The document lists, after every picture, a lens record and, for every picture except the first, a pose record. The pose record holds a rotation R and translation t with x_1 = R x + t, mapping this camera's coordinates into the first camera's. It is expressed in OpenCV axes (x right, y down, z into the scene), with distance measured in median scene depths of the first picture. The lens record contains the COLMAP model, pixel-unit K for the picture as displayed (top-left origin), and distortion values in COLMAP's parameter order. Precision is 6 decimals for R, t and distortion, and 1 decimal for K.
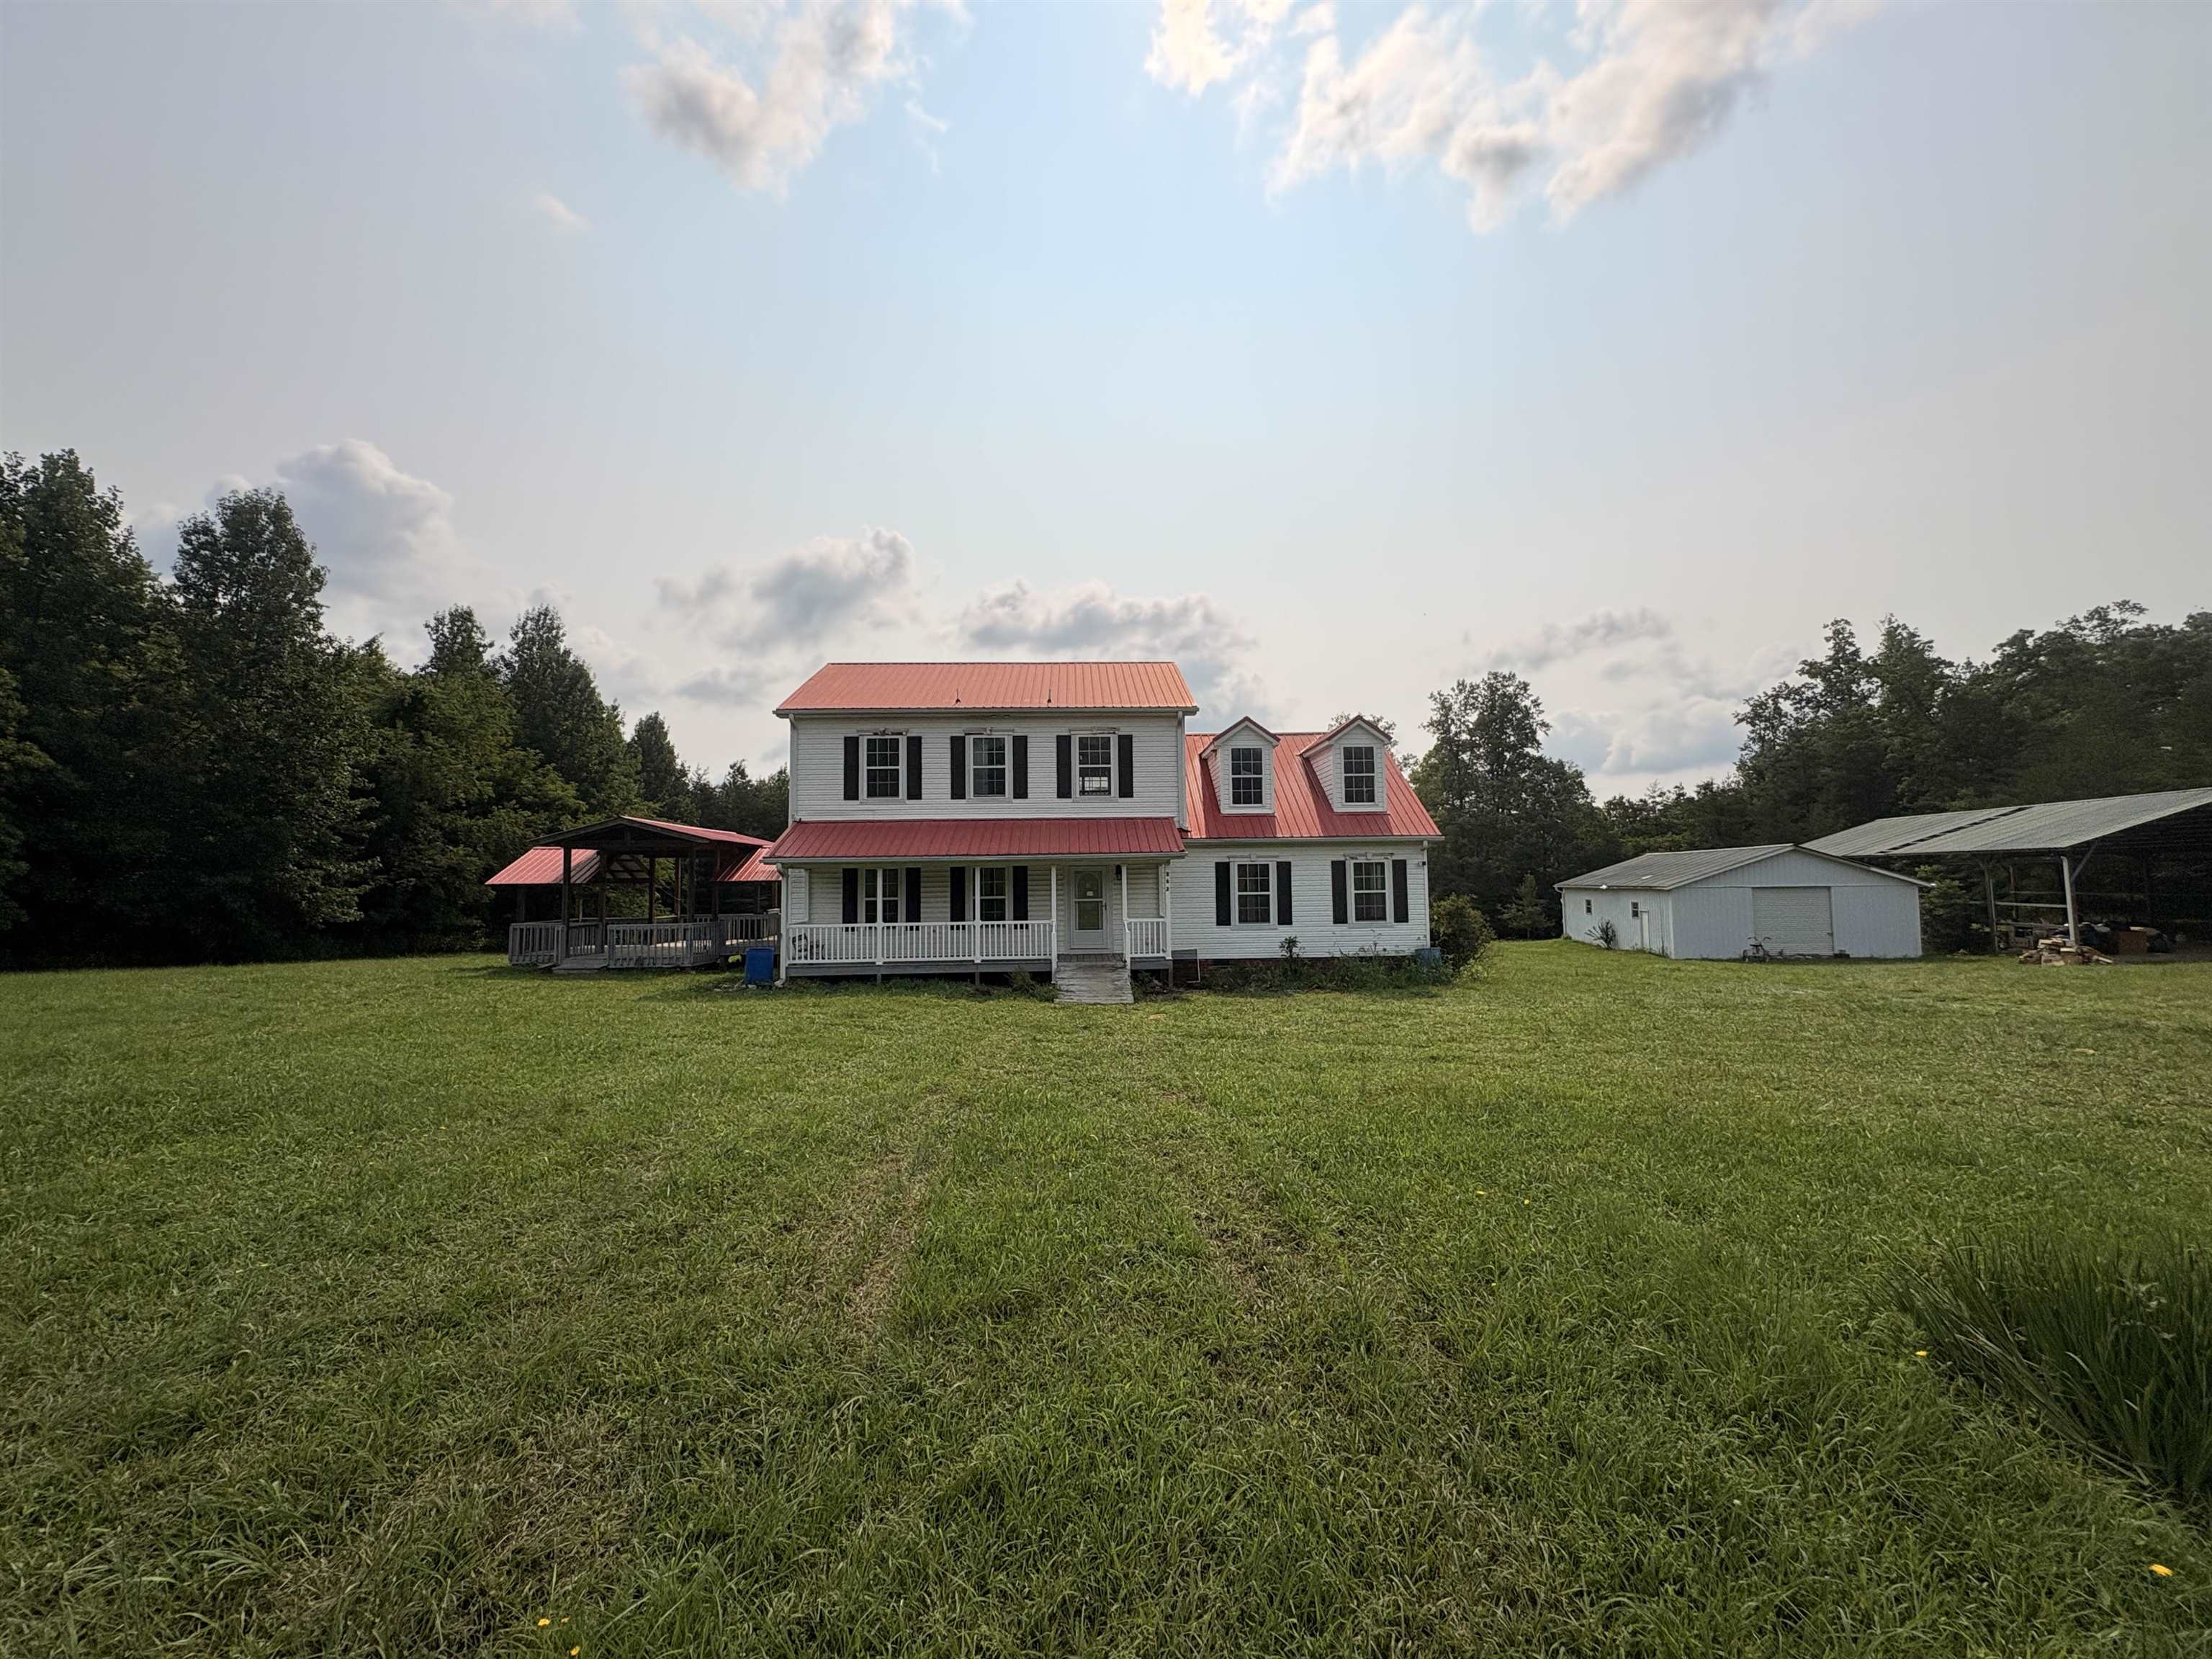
lens RADIAL K [[901.6, 0, 1106.8], [0, 901.6, 844.4], [0, 0, 1]] dist [0.000879, 0.000367]
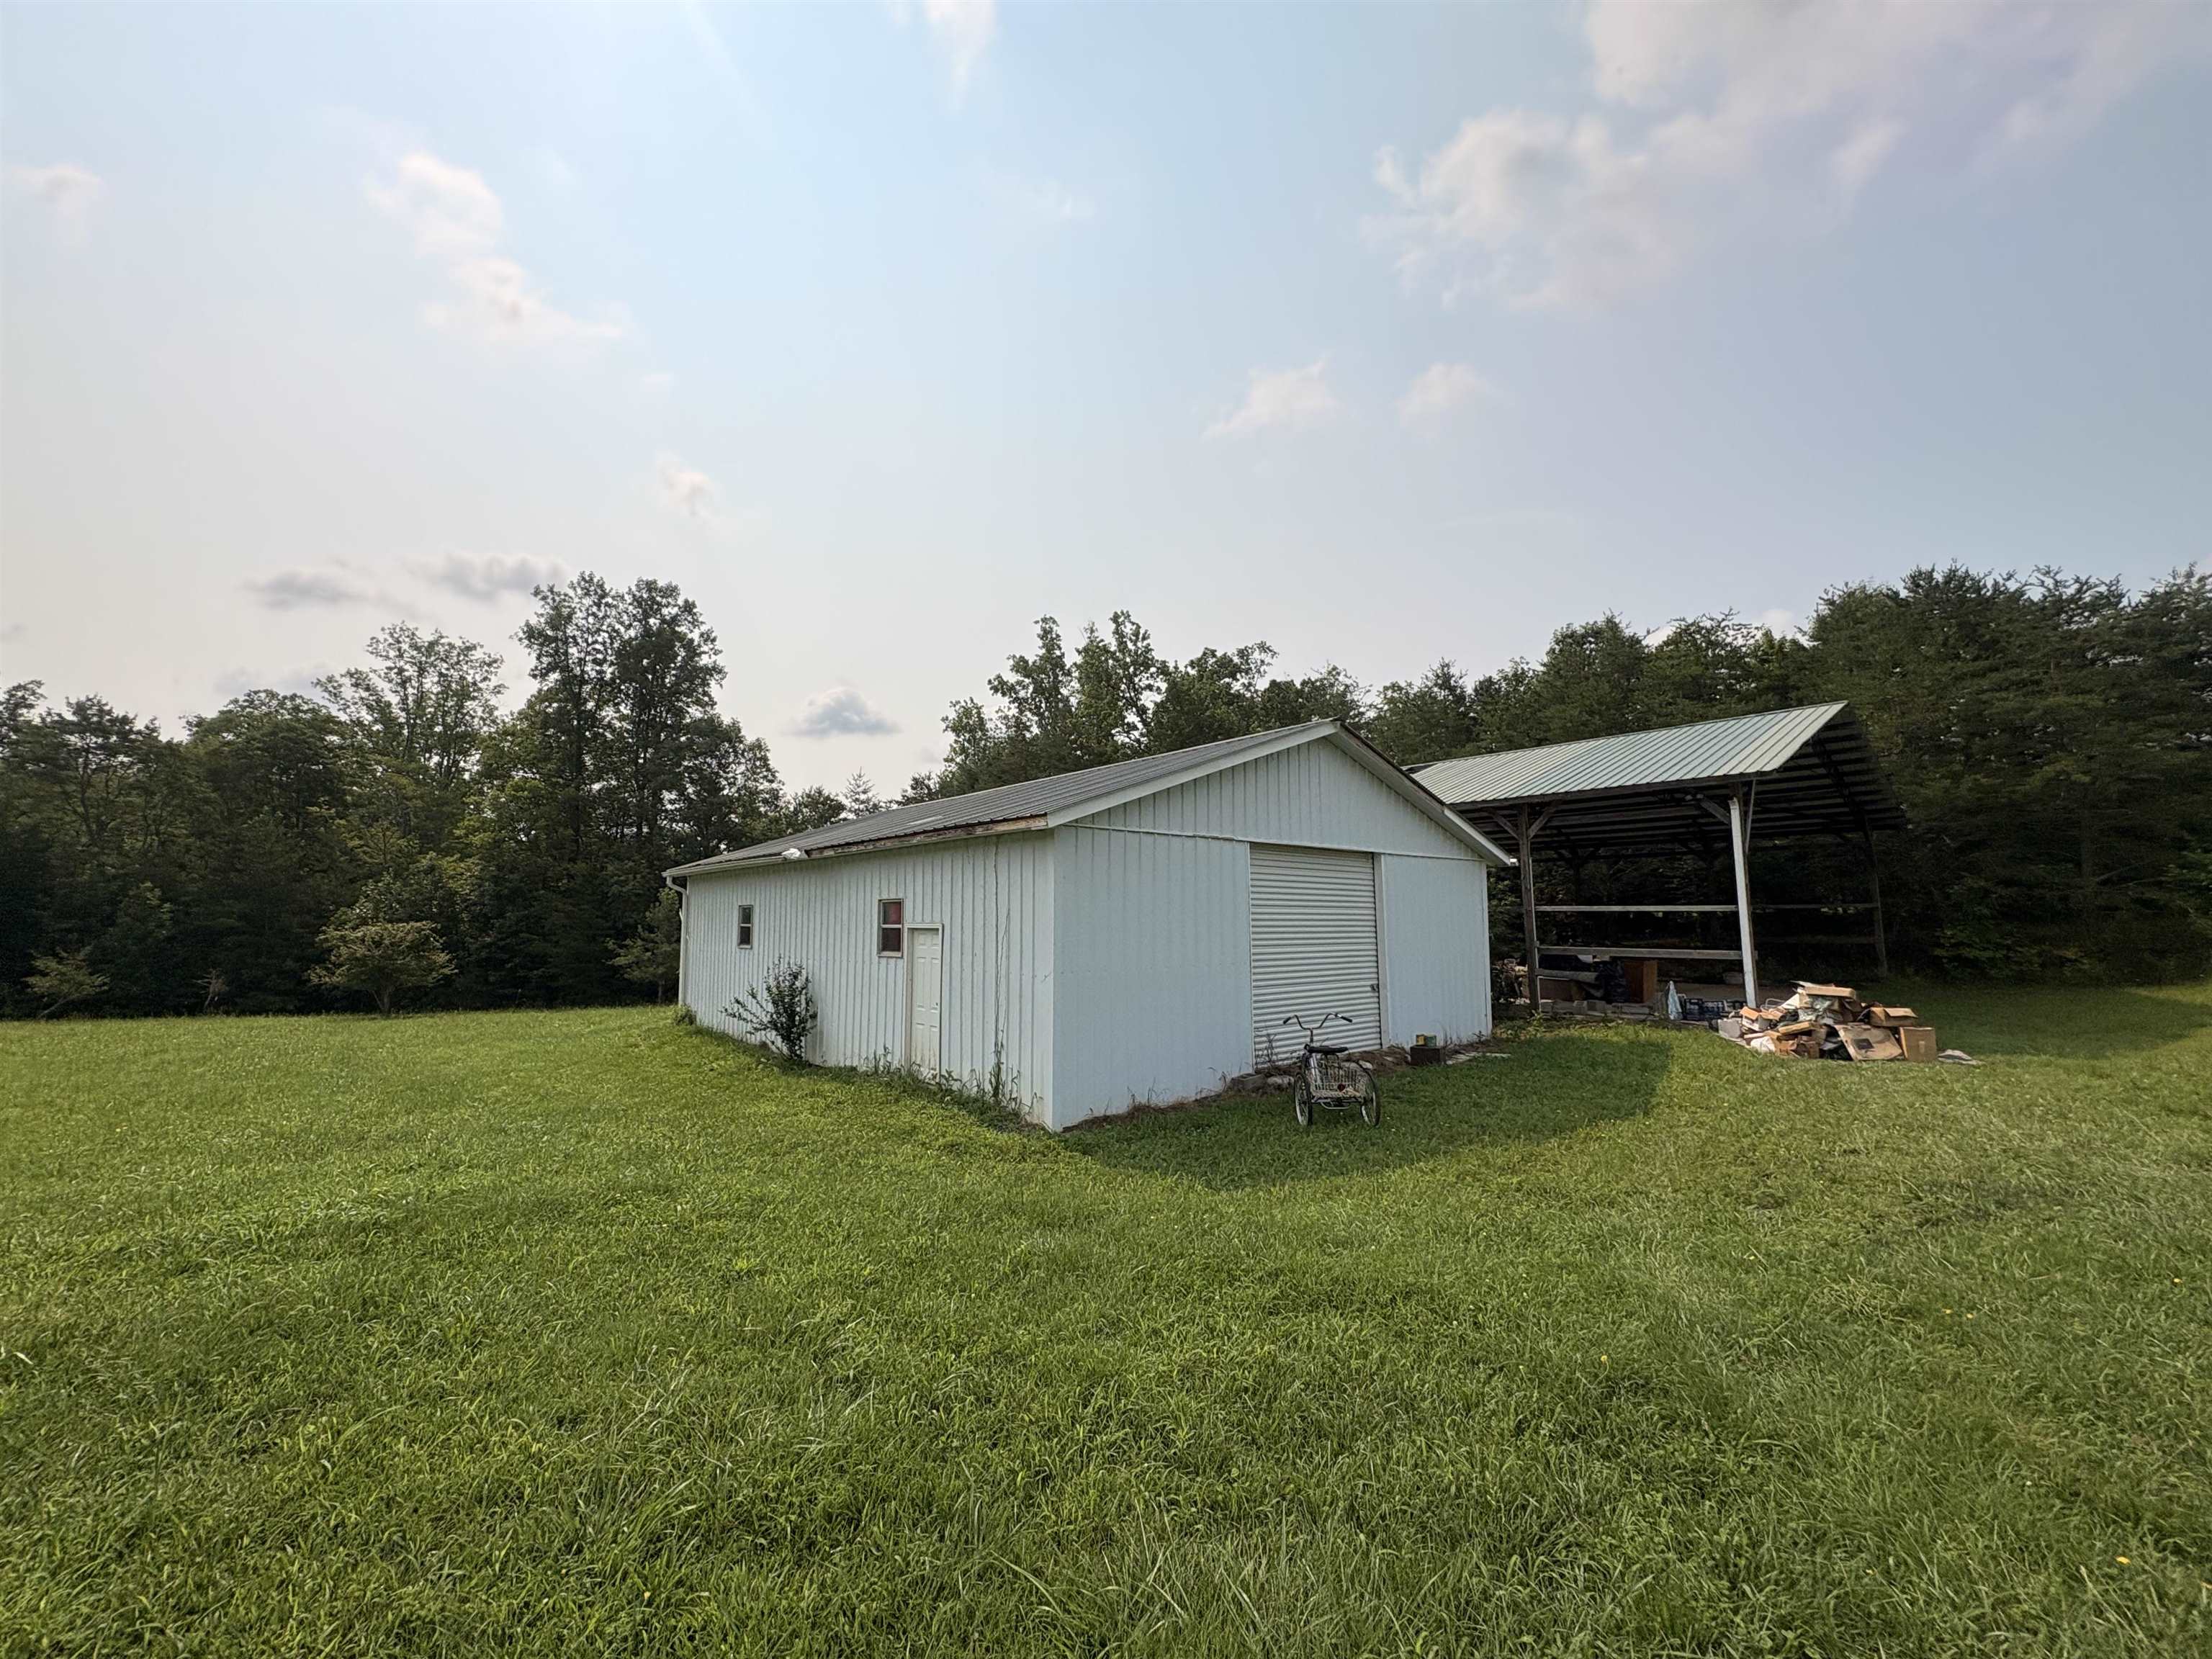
lens RADIAL K [[901.6, 0, 1106.8], [0, 901.6, 844.4], [0, 0, 1]] dist [0.000879, 0.000367]
pose [[0.665886, 0.071314, 0.742637, 0.728915], [-0.033558, 0.997276, -0.065677, 0.109096], [-0.745298, 0.018812, 0.666466, 1.319024]]
